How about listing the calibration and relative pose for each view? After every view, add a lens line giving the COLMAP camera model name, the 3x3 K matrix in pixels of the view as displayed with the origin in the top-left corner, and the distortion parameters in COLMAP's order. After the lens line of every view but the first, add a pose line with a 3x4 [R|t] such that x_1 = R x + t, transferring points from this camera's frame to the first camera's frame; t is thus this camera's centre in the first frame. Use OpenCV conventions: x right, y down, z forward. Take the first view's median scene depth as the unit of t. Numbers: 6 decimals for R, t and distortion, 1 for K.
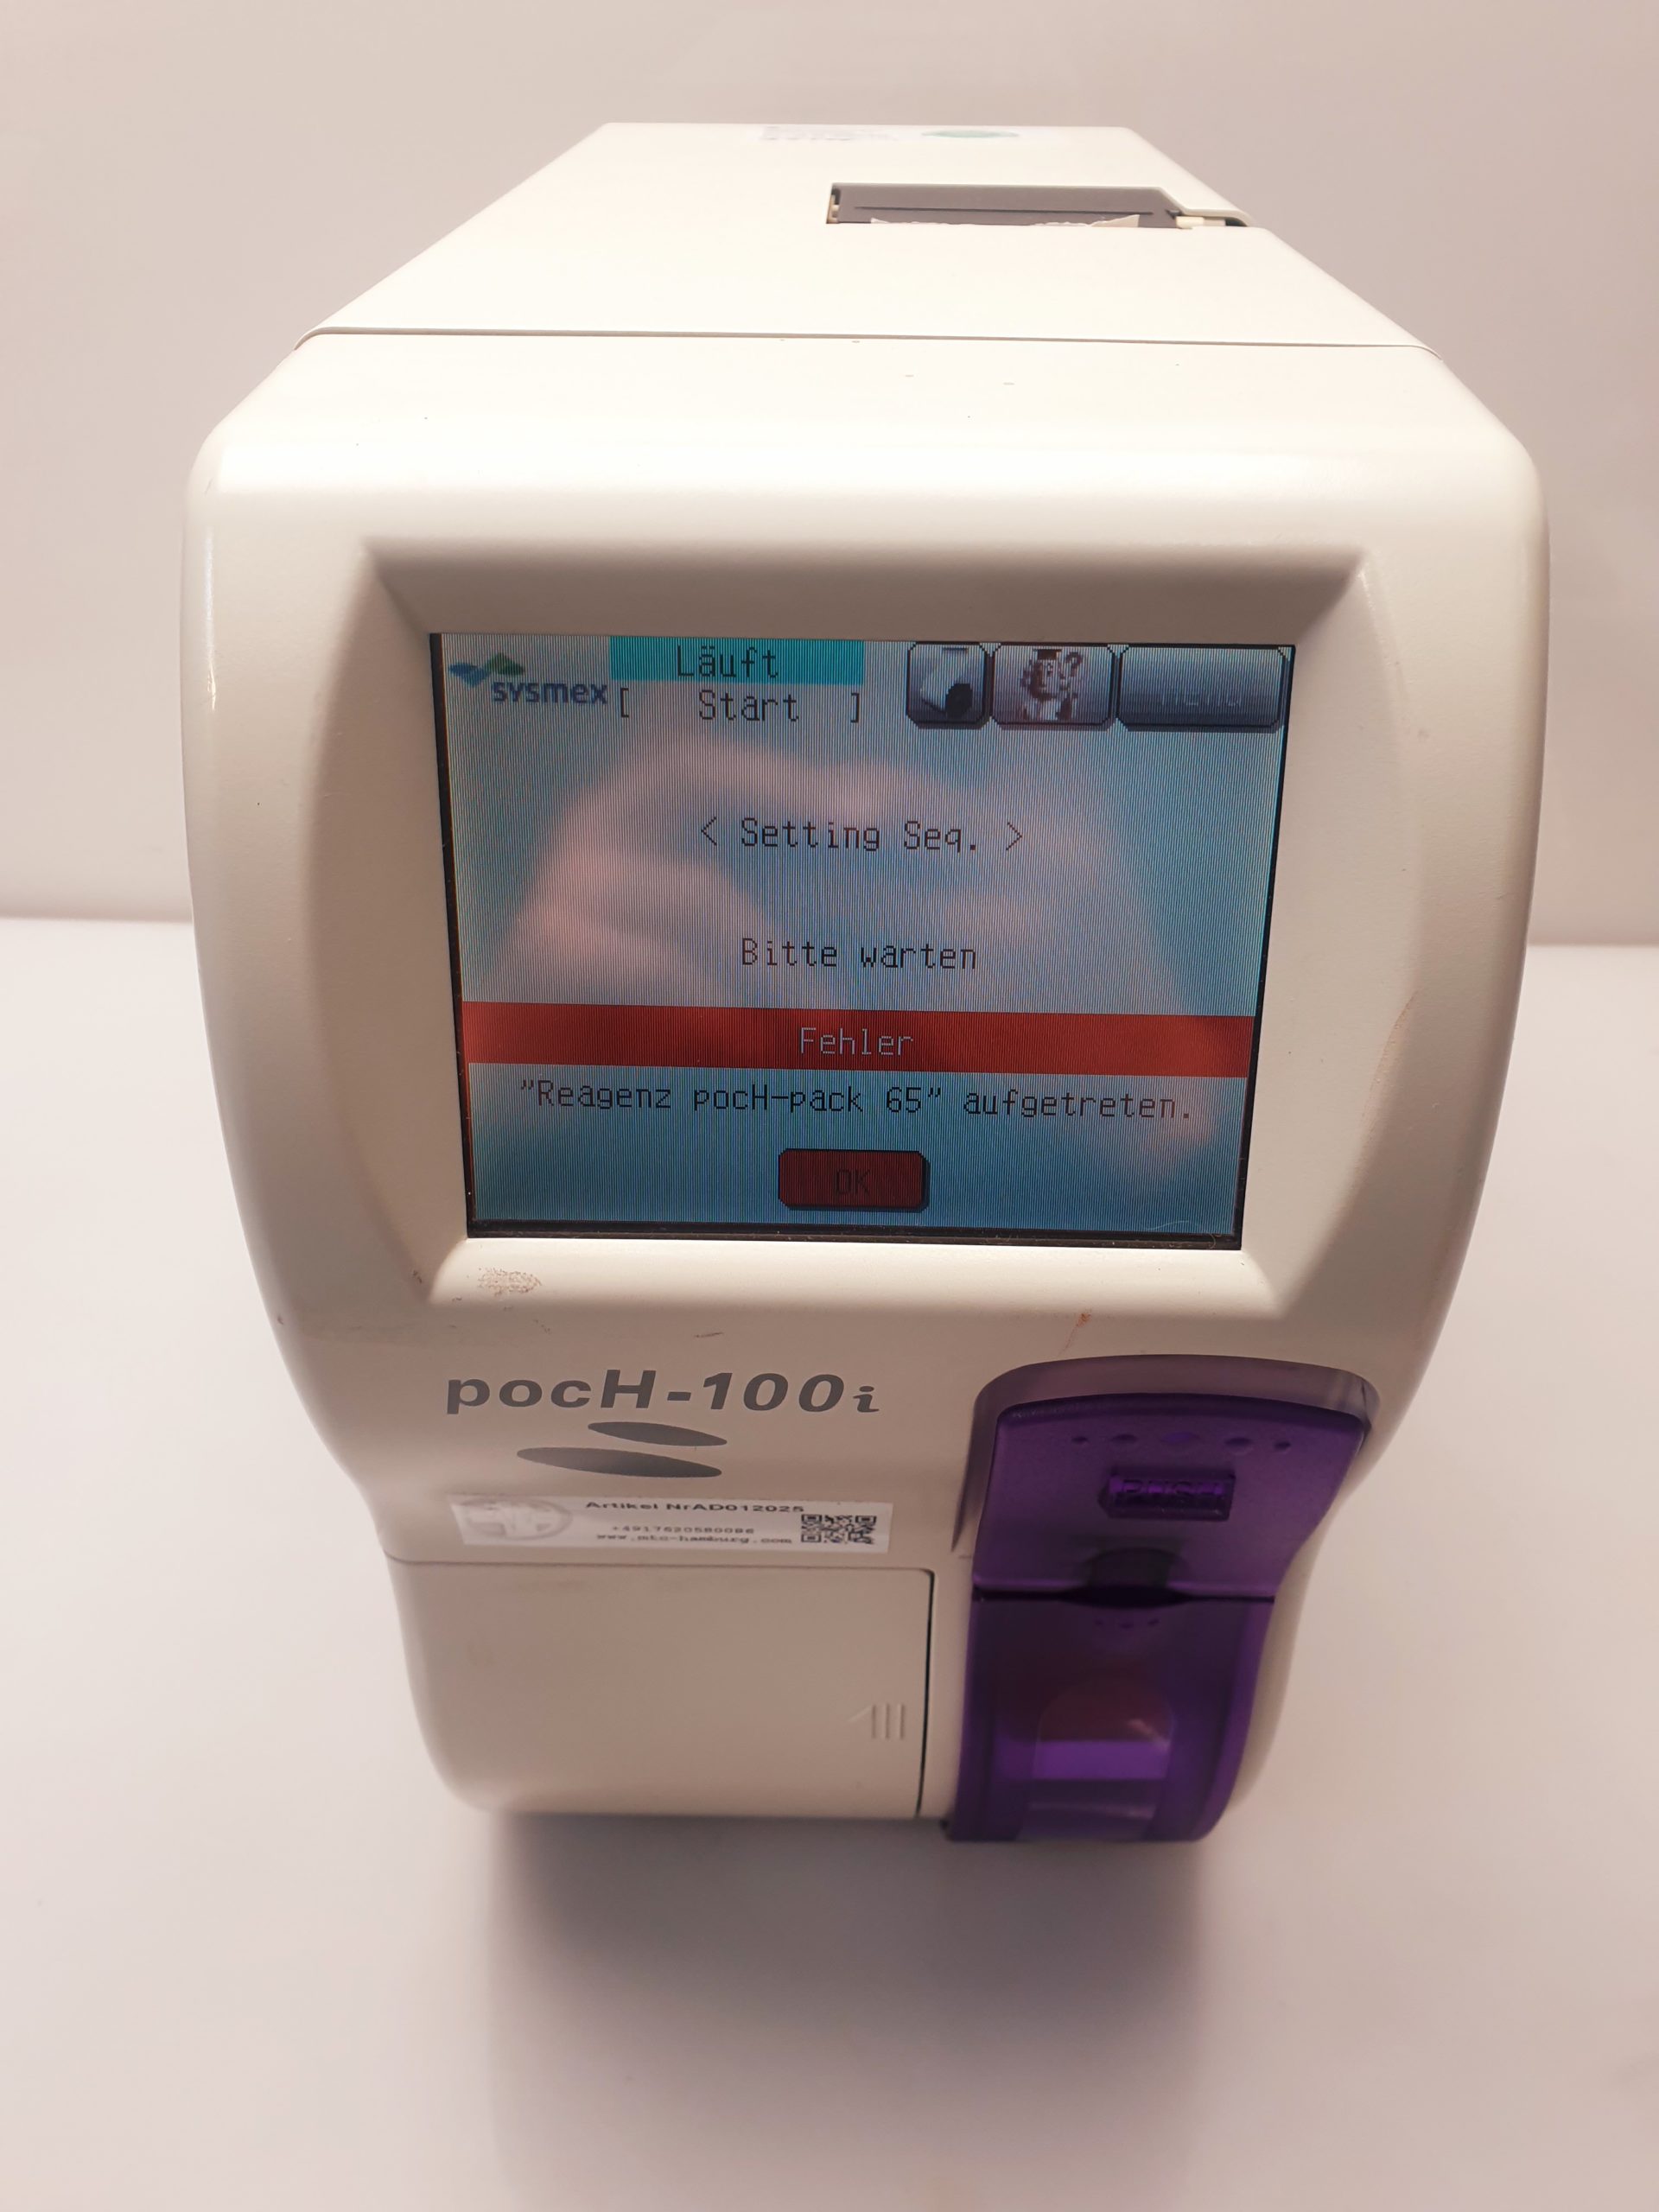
lens RADIAL K [[1697.3, 0, 829.5], [0, 1697.3, 1106.0], [0, 0, 1]] dist [0.083032, -0.293016]
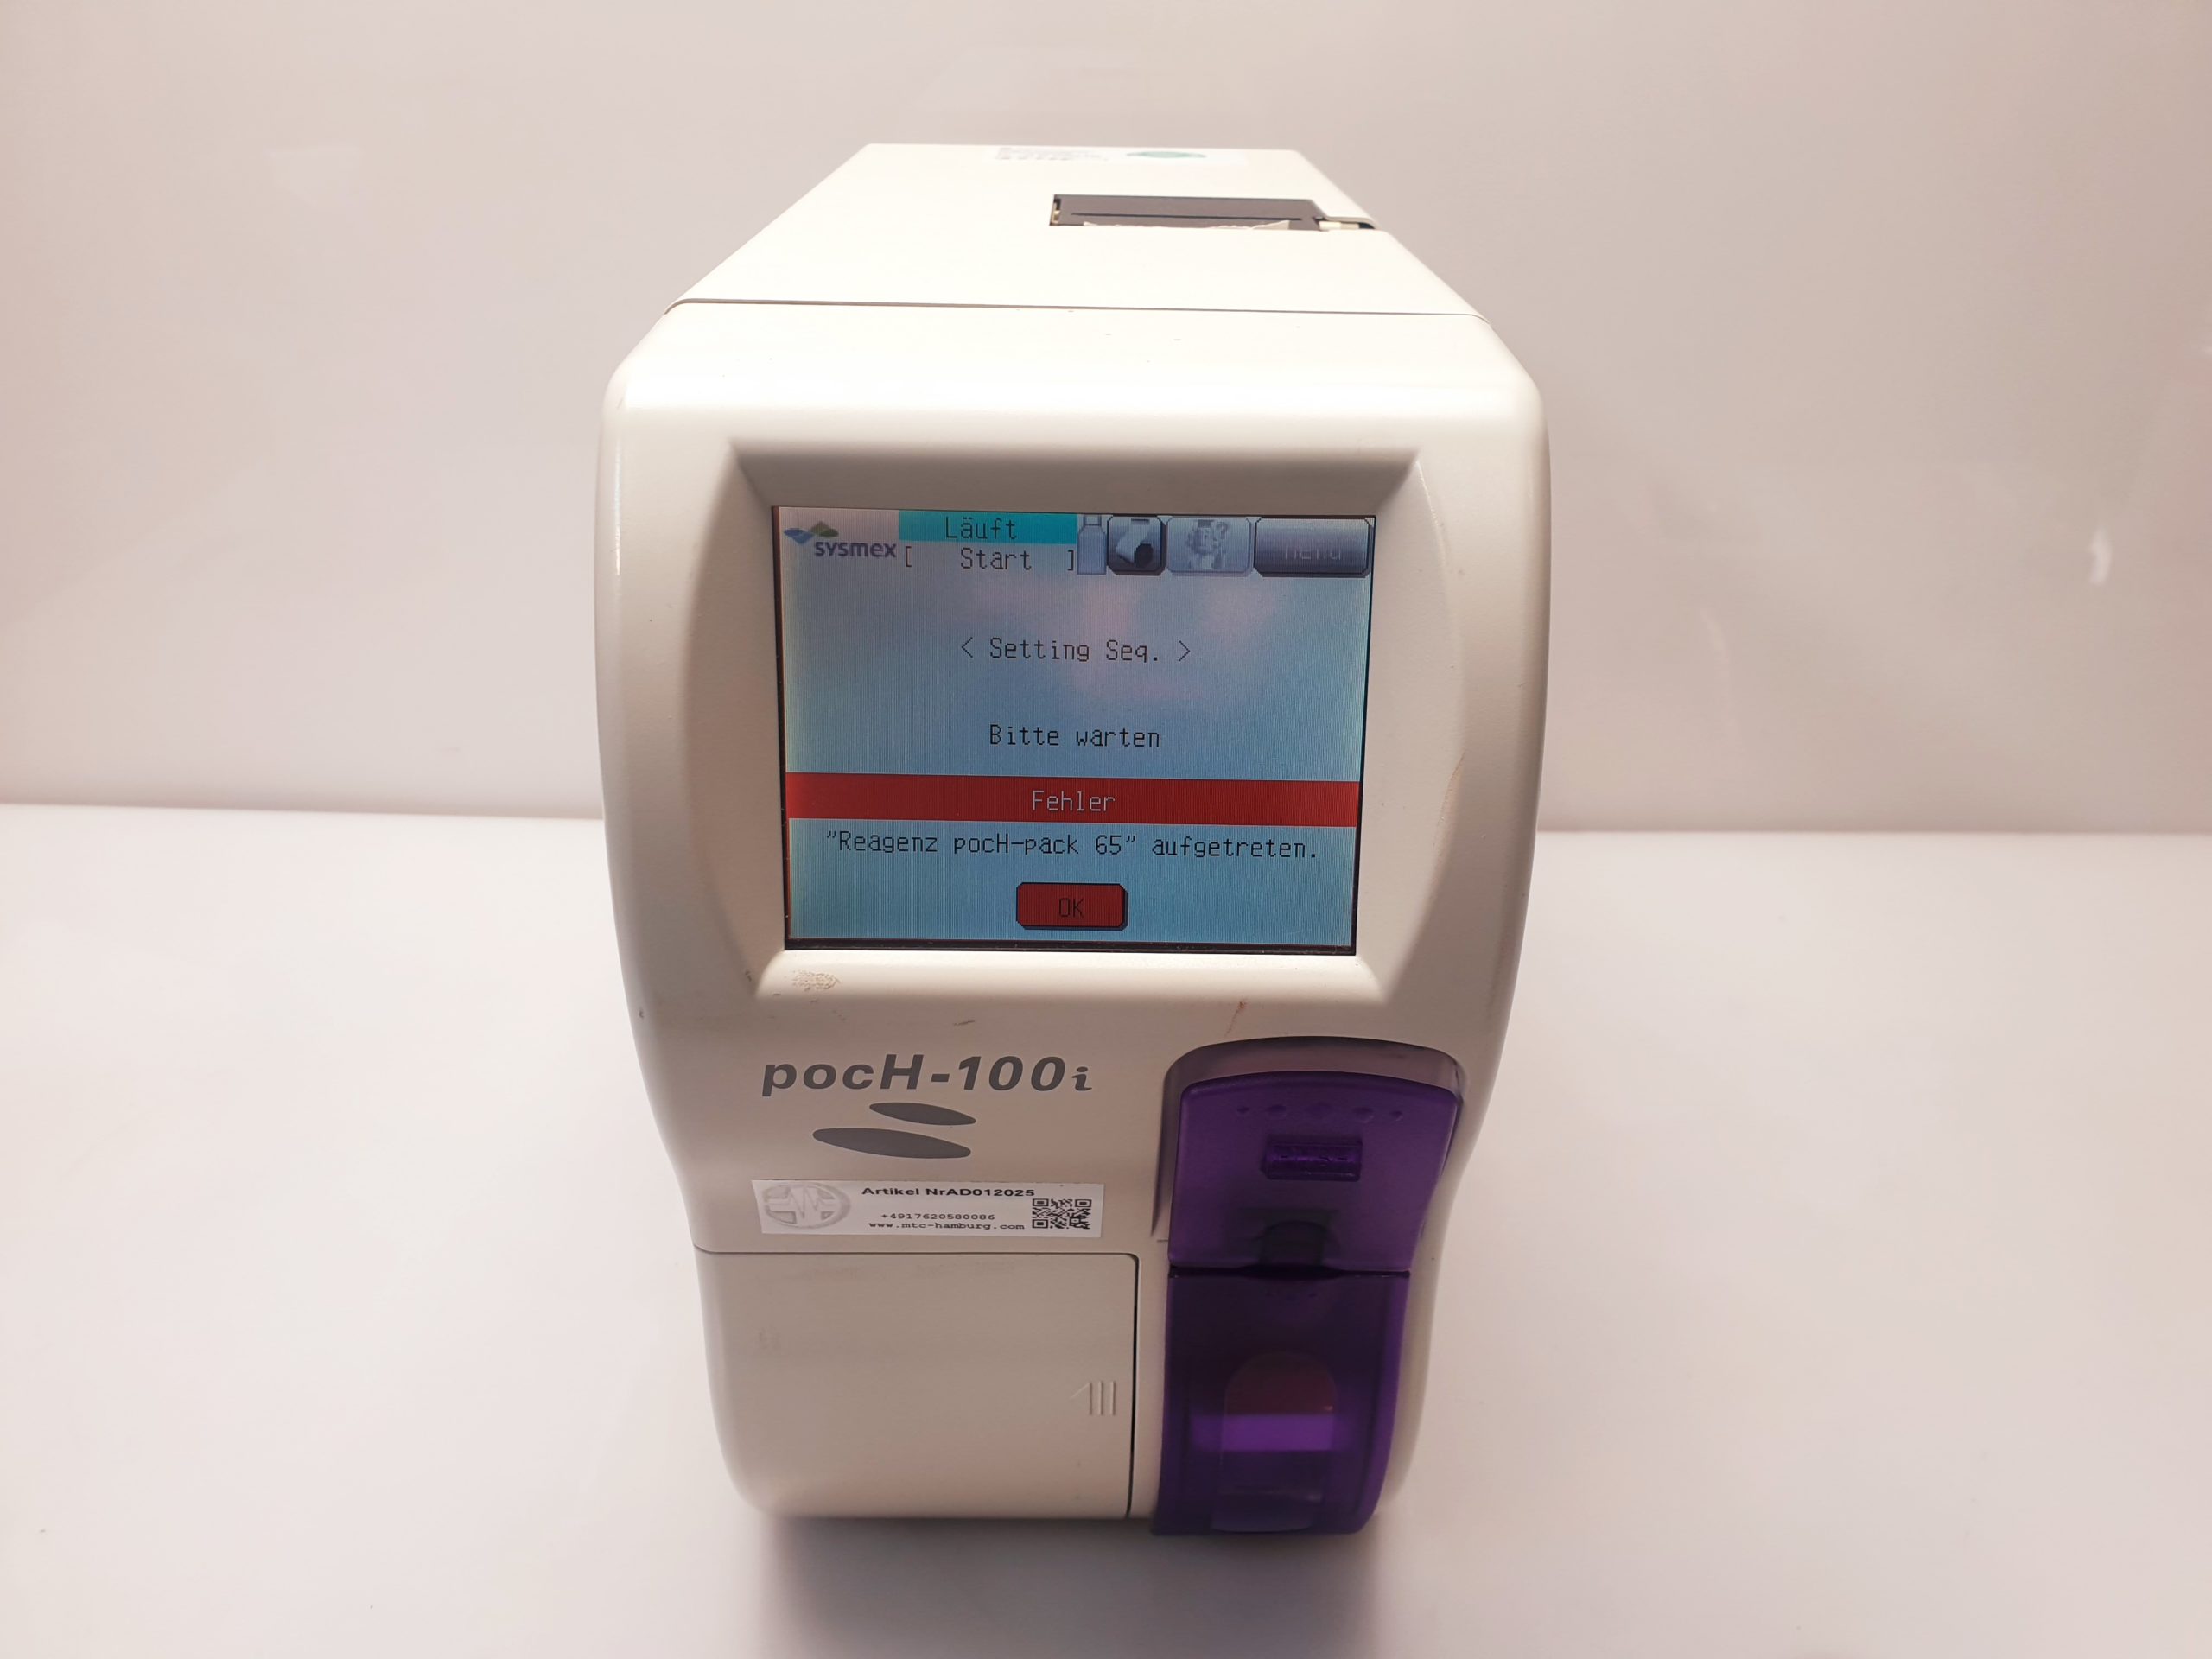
lens RADIAL K [[1679.2, 0, 1108.1], [0, 1679.2, 863.6], [0, 0, 1]] dist [0.084034, -0.374376]
pose [[0.999468, -0.002435, 0.032538, -0.000275], [0.006002, 0.993915, -0.109989, 0.156817], [-0.032072, 0.110126, 0.993400, -0.335196]]
